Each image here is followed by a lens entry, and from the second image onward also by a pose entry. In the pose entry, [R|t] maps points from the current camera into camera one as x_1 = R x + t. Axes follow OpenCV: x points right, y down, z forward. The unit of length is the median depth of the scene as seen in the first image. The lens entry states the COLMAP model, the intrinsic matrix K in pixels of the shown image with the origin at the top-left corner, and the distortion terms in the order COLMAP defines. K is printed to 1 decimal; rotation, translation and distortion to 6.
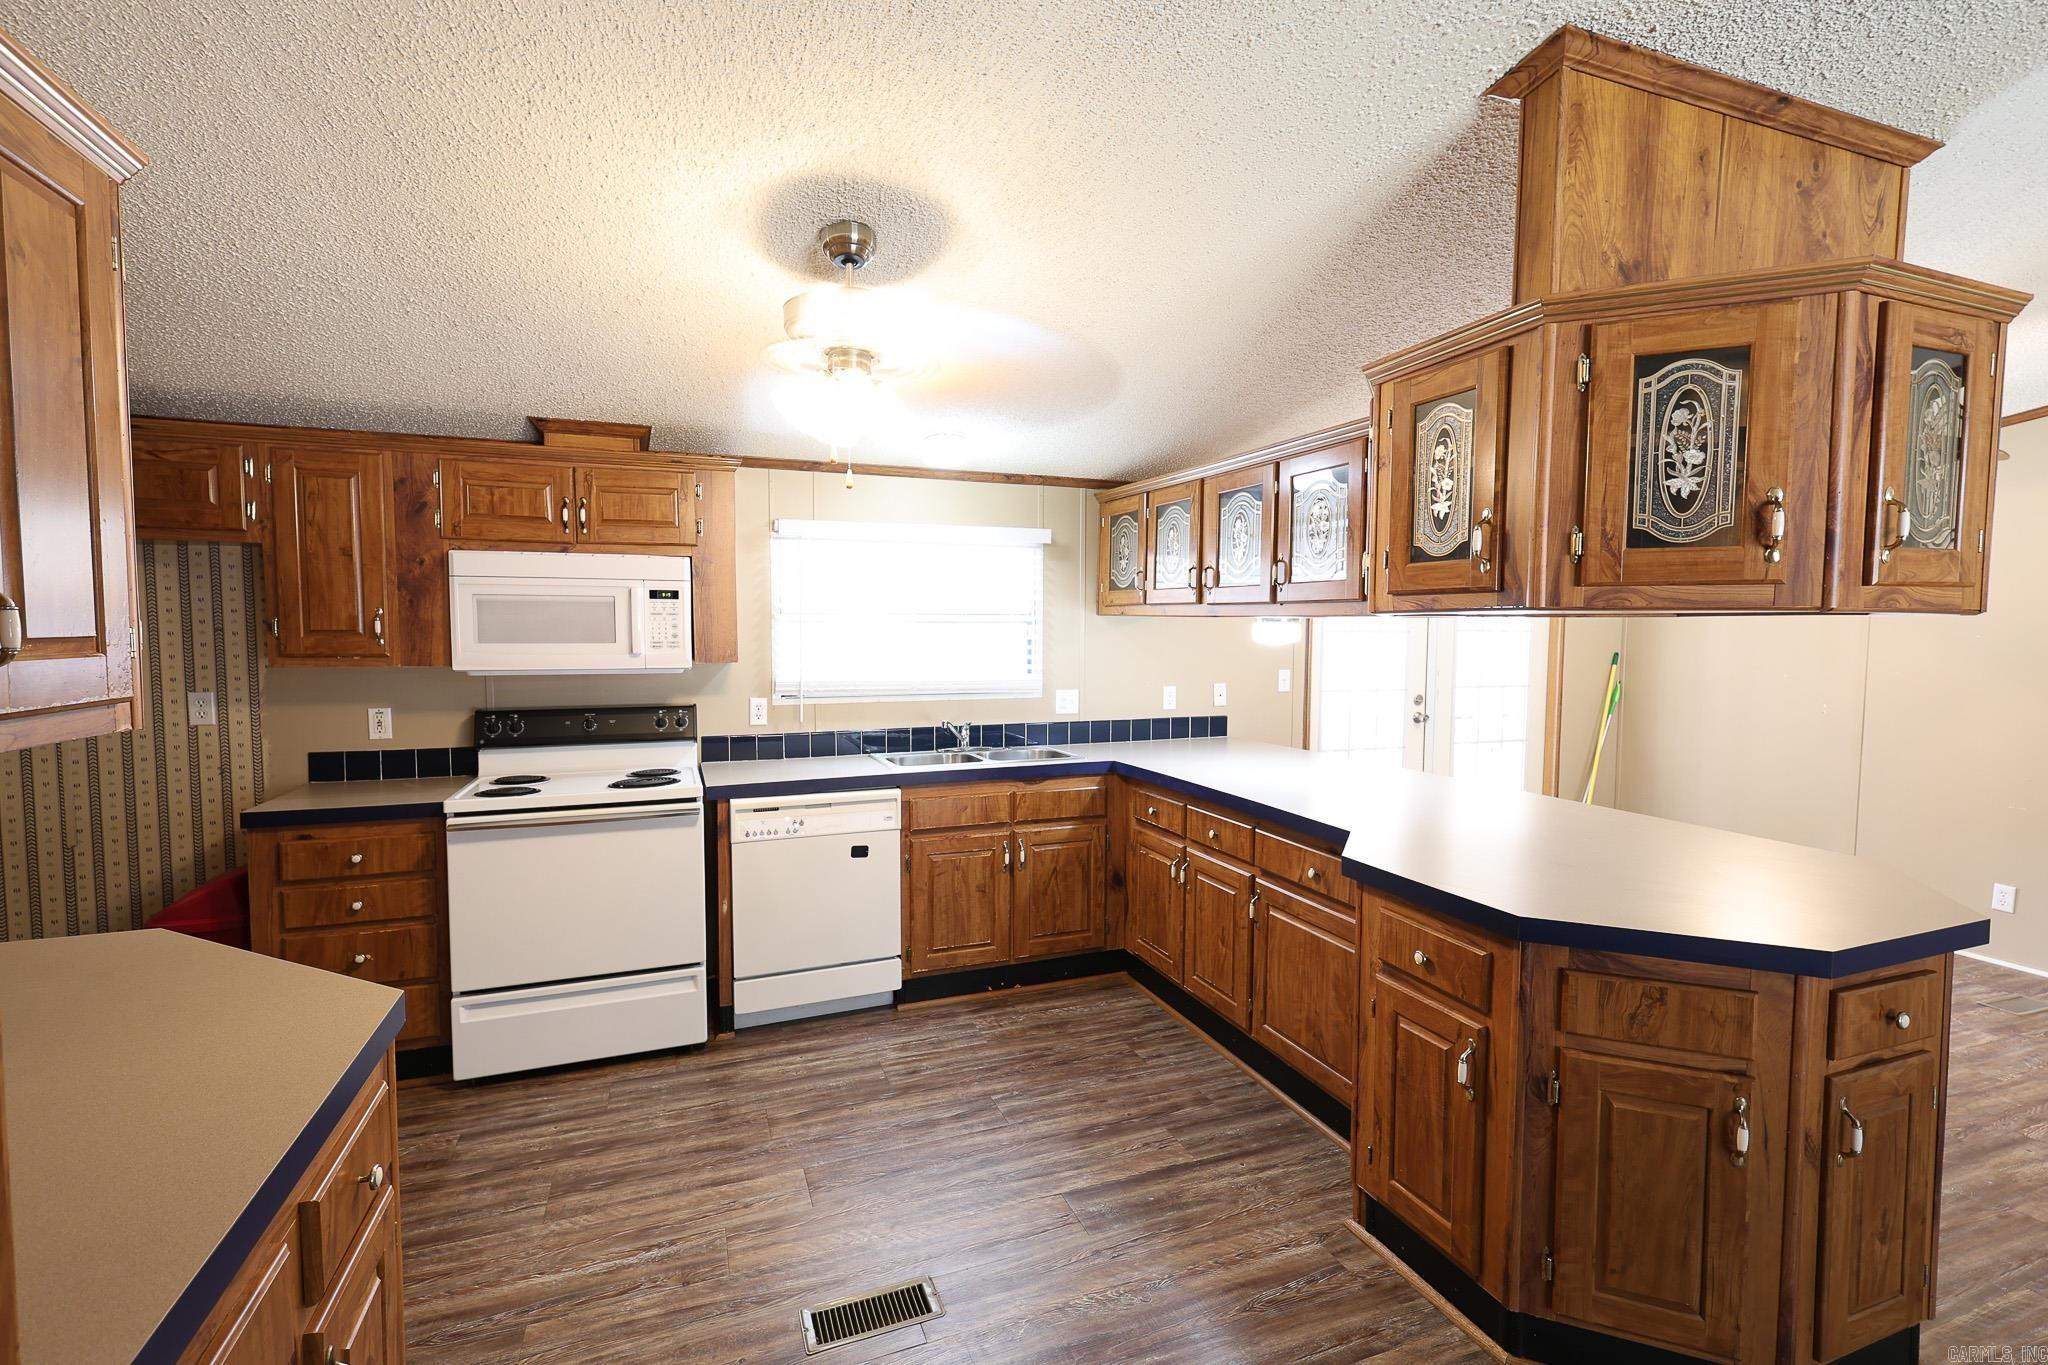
lens RADIAL K [[933.7, 0, 1007.4], [0, 933.7, 676.0], [0, 0, 1]] dist [0.008125, 0.003044]
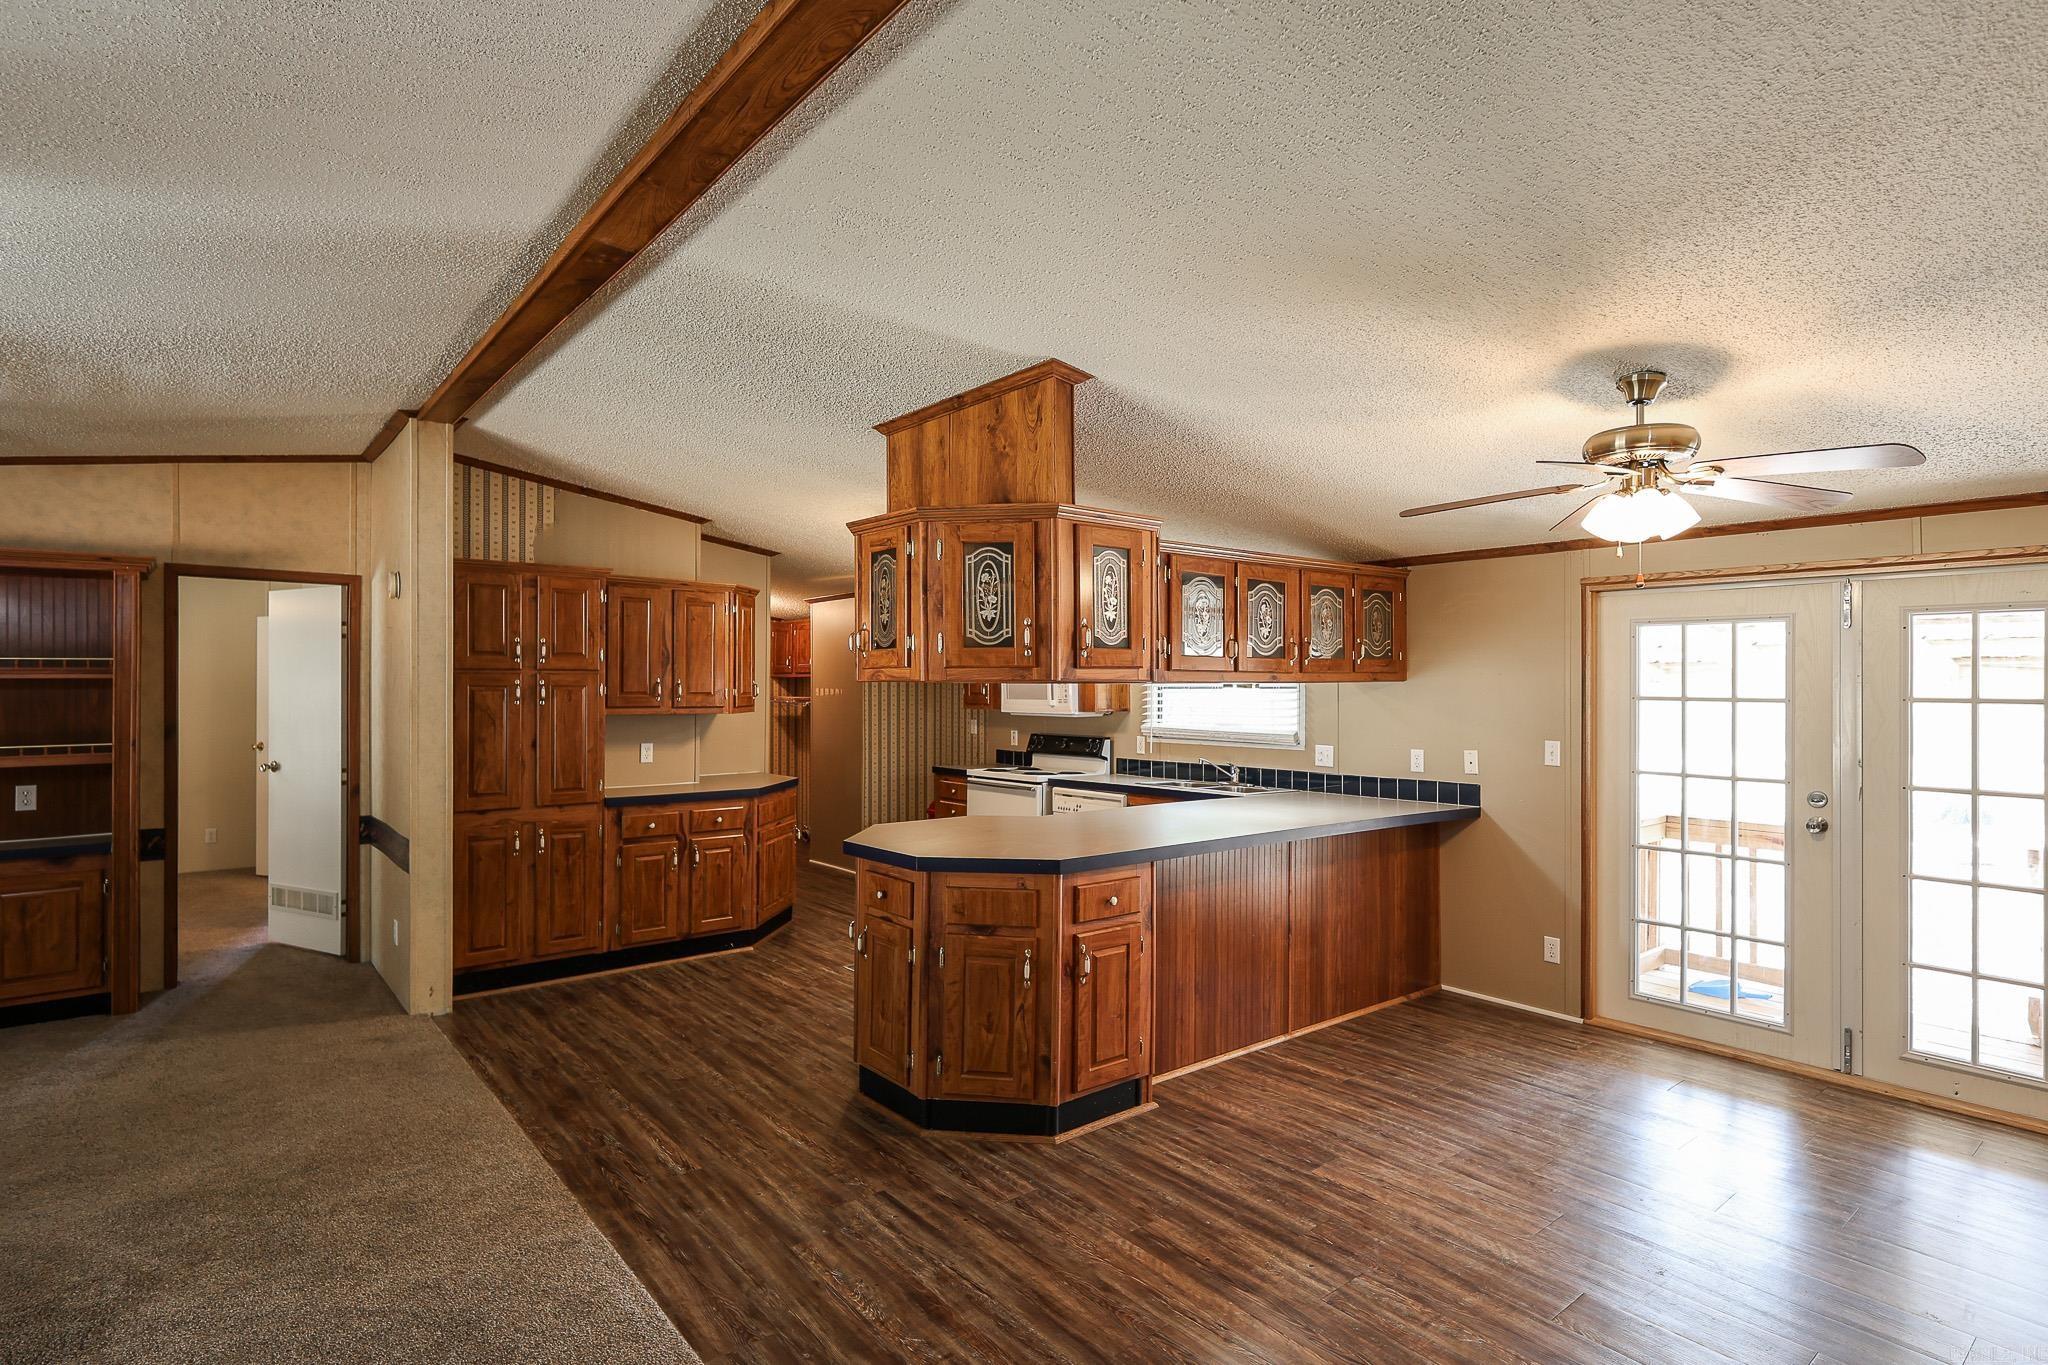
lens RADIAL K [[1047.0, 0, 1021.4], [0, 1047.0, 683.1], [0, 0, 1]] dist [0.011020, -0.002047]
pose [[0.301408, -0.005430, -0.953480, 1.523482], [-0.048966, 0.998576, -0.021166, -0.021645], [0.952237, 0.053067, 0.300713, 0.307703]]
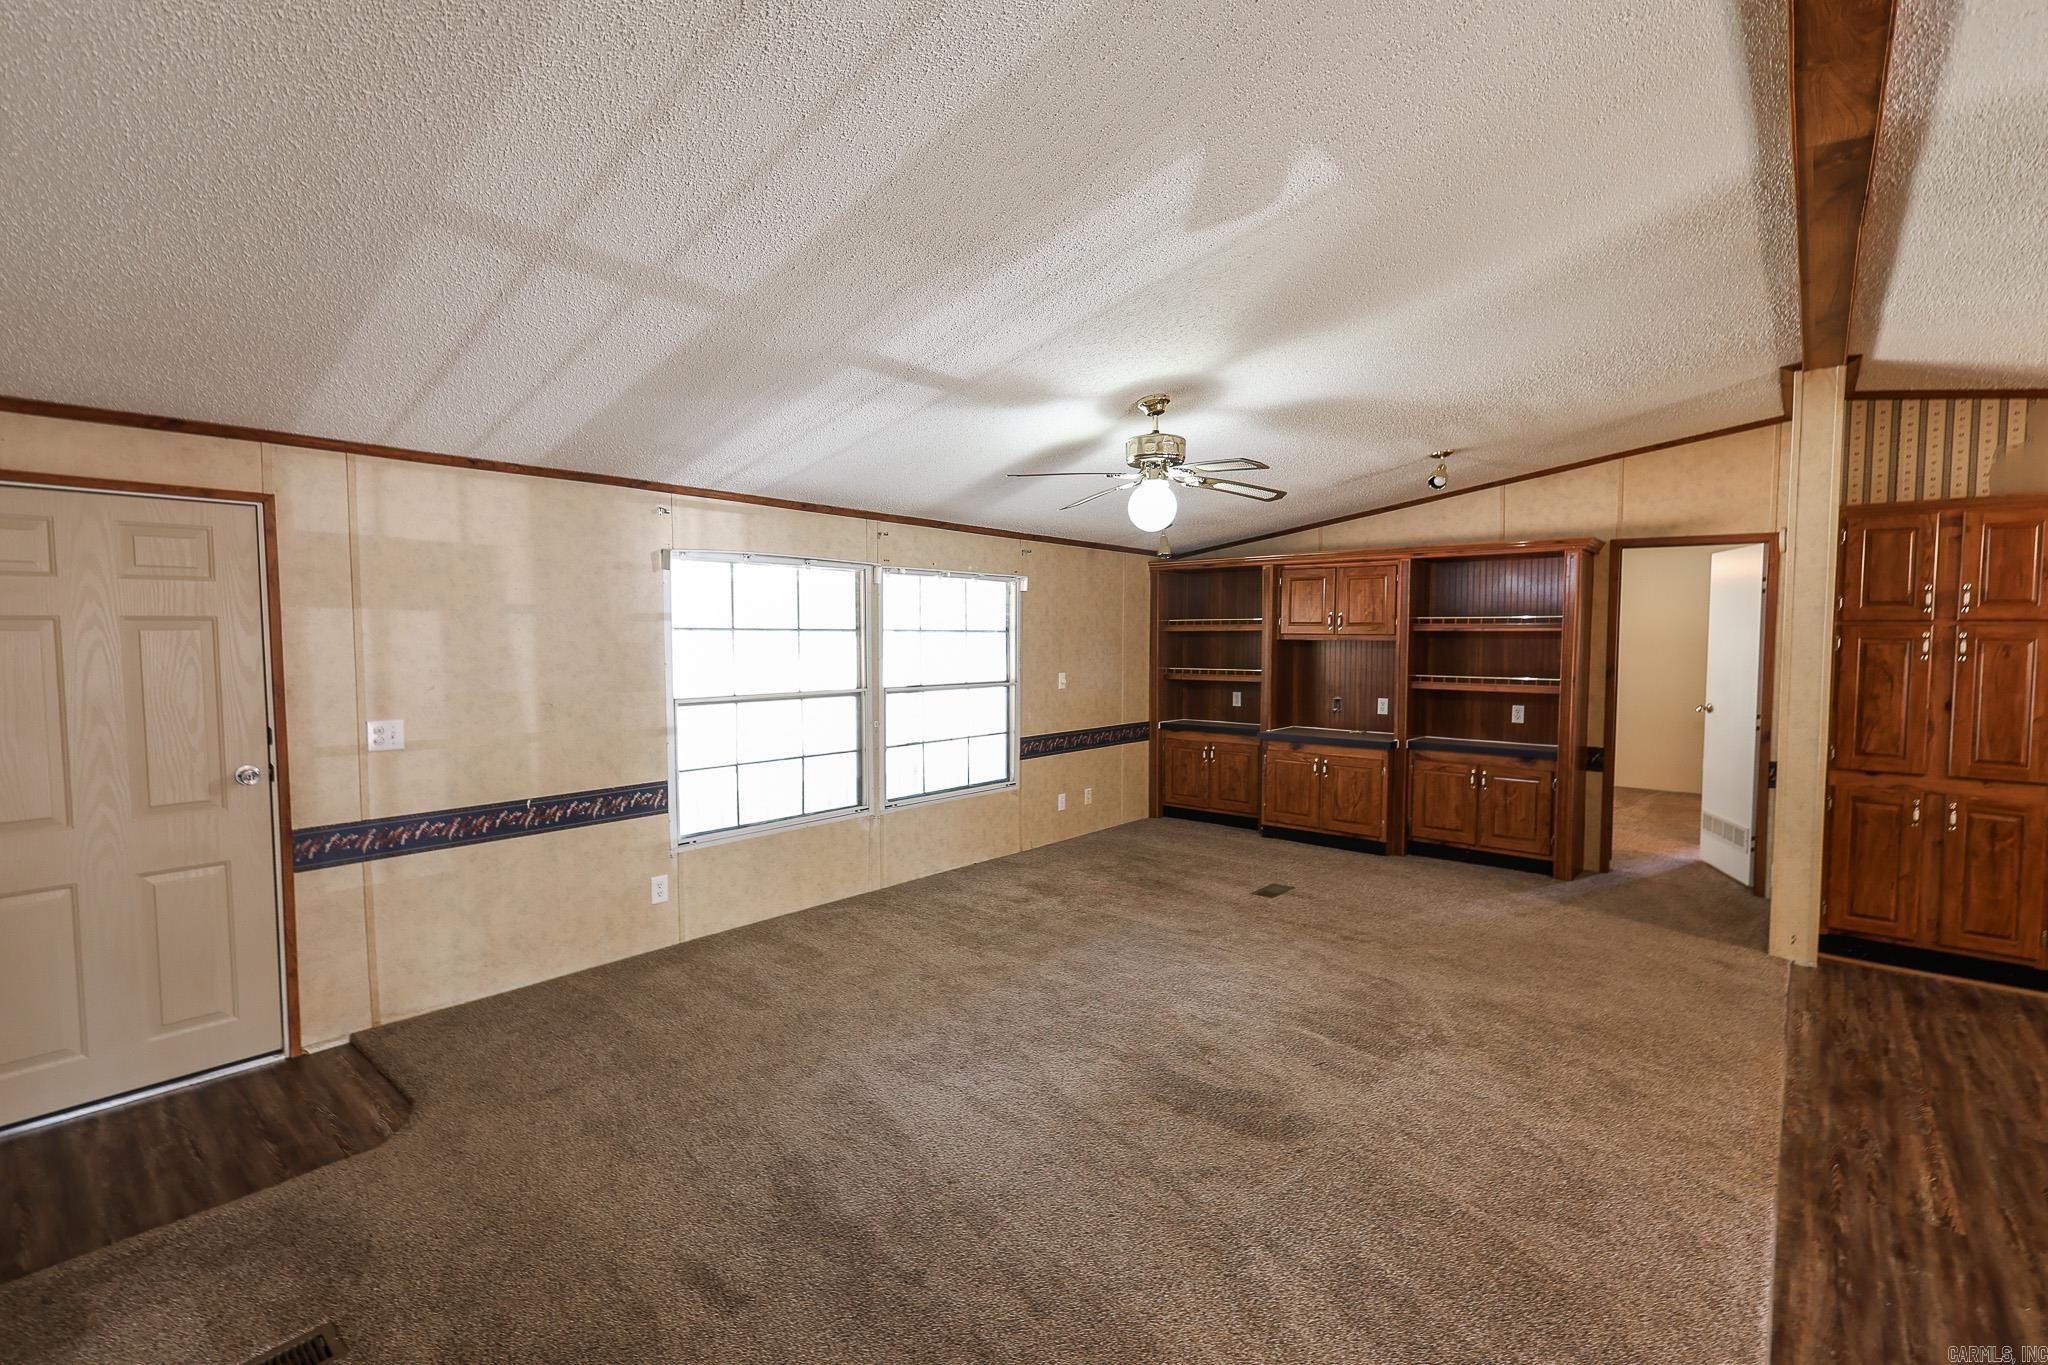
lens RADIAL K [[933.7, 0, 1038.9], [0, 933.7, 682.8], [0, 0, 1]] dist [0.008125, 0.003044]
pose [[-0.880555, 0.017382, -0.473625, 1.445878], [-0.032417, 0.994778, 0.096778, -0.037977], [0.472834, 0.100572, -0.875393, 0.594935]]
